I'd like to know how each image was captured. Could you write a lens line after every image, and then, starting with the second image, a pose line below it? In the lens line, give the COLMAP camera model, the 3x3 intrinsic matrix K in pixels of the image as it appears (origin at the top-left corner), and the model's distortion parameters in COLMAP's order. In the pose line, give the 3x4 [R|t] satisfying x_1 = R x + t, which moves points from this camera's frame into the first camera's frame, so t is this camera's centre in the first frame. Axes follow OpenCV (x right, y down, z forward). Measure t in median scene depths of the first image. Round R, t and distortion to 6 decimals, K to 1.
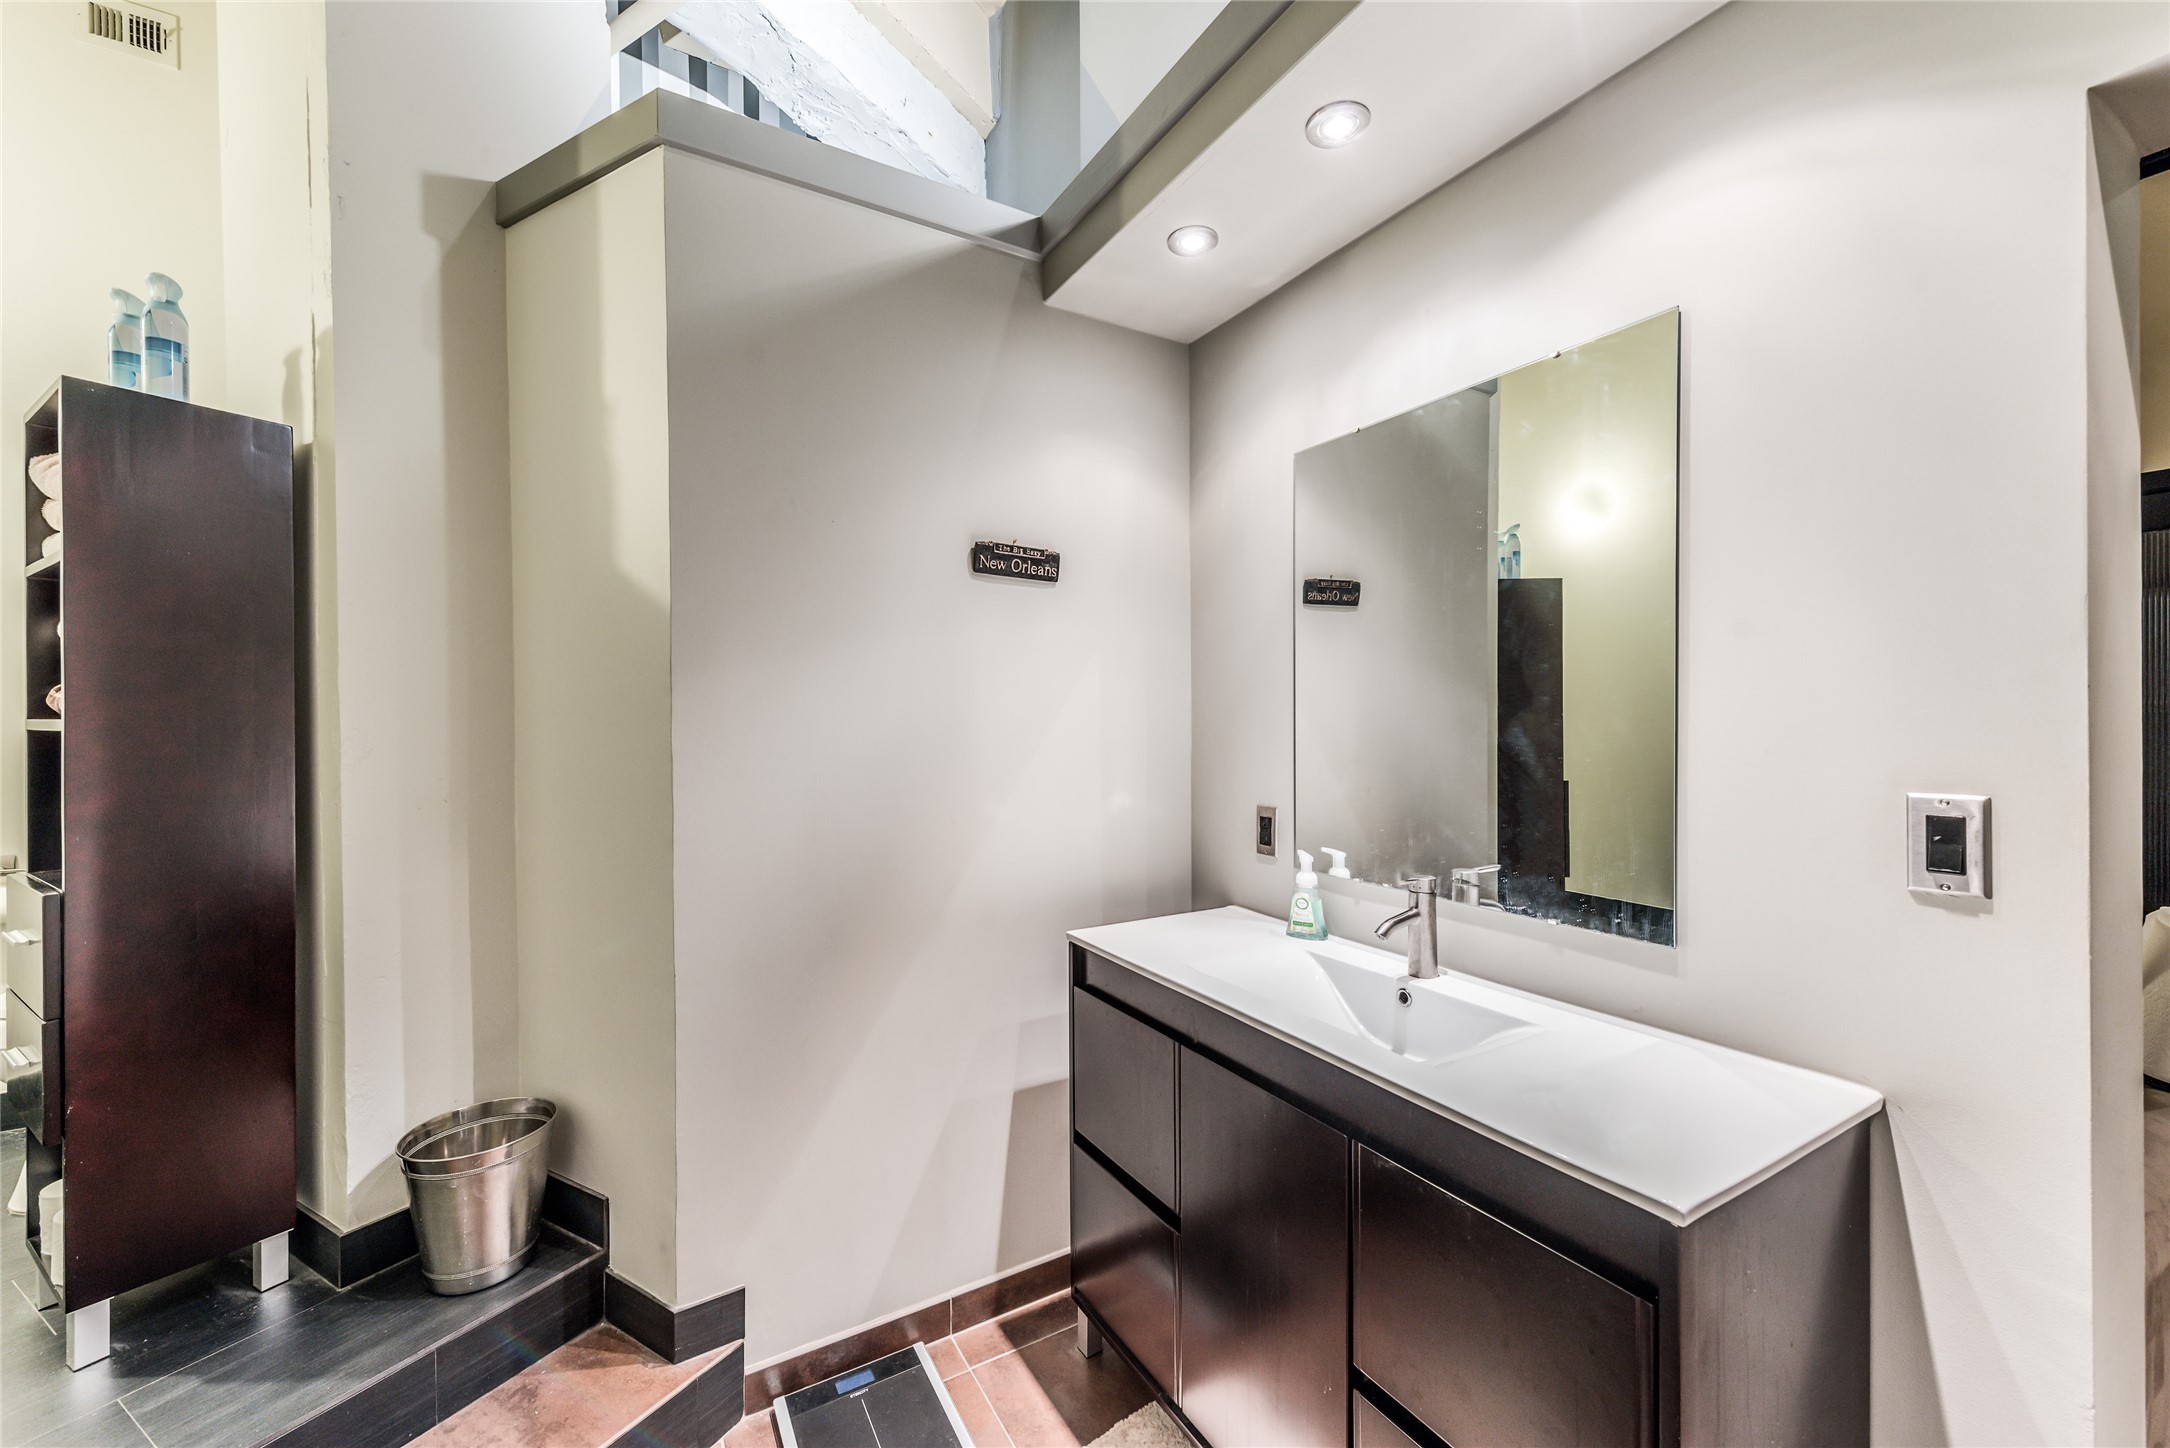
lens RADIAL K [[835.8, 0, 1098.0], [0, 835.8, 719.4], [0, 0, 1]] dist [-0.011153, -0.000605]
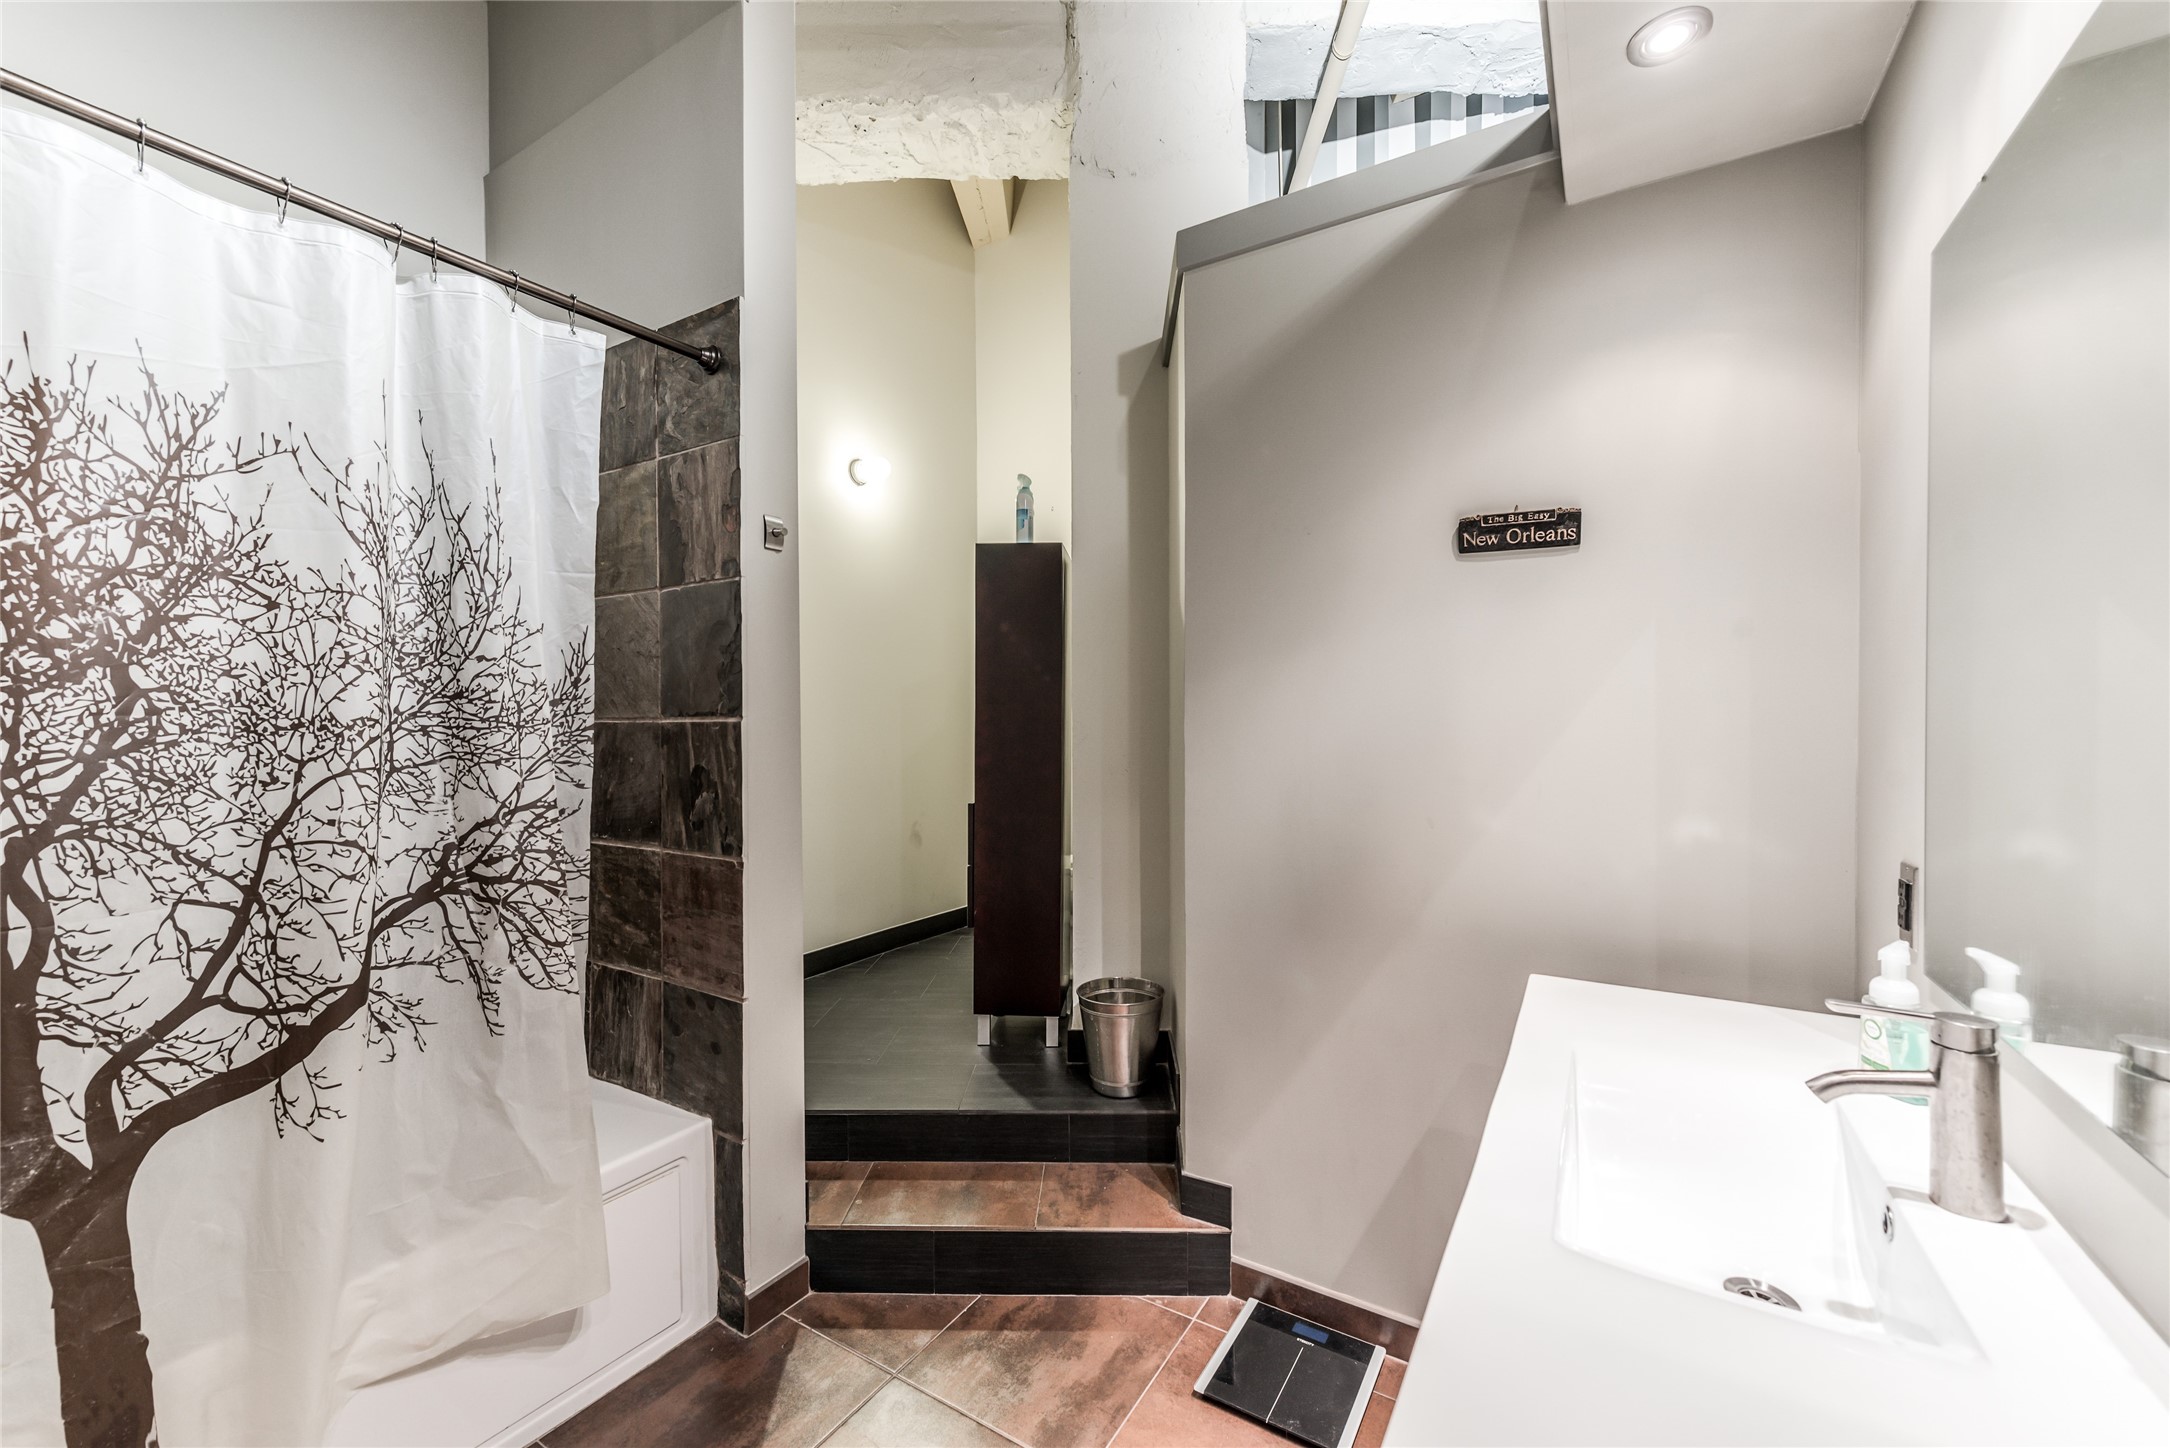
lens RADIAL K [[835.8, 0, 1096.2], [0, 835.8, 725.3], [0, 0, 1]] dist [-0.011153, -0.000605]
pose [[0.453729, 0.007343, -0.891110, 0.546440], [-0.005449, 0.999970, 0.005466, 0.008823], [0.891123, 0.002375, 0.453755, 0.270836]]
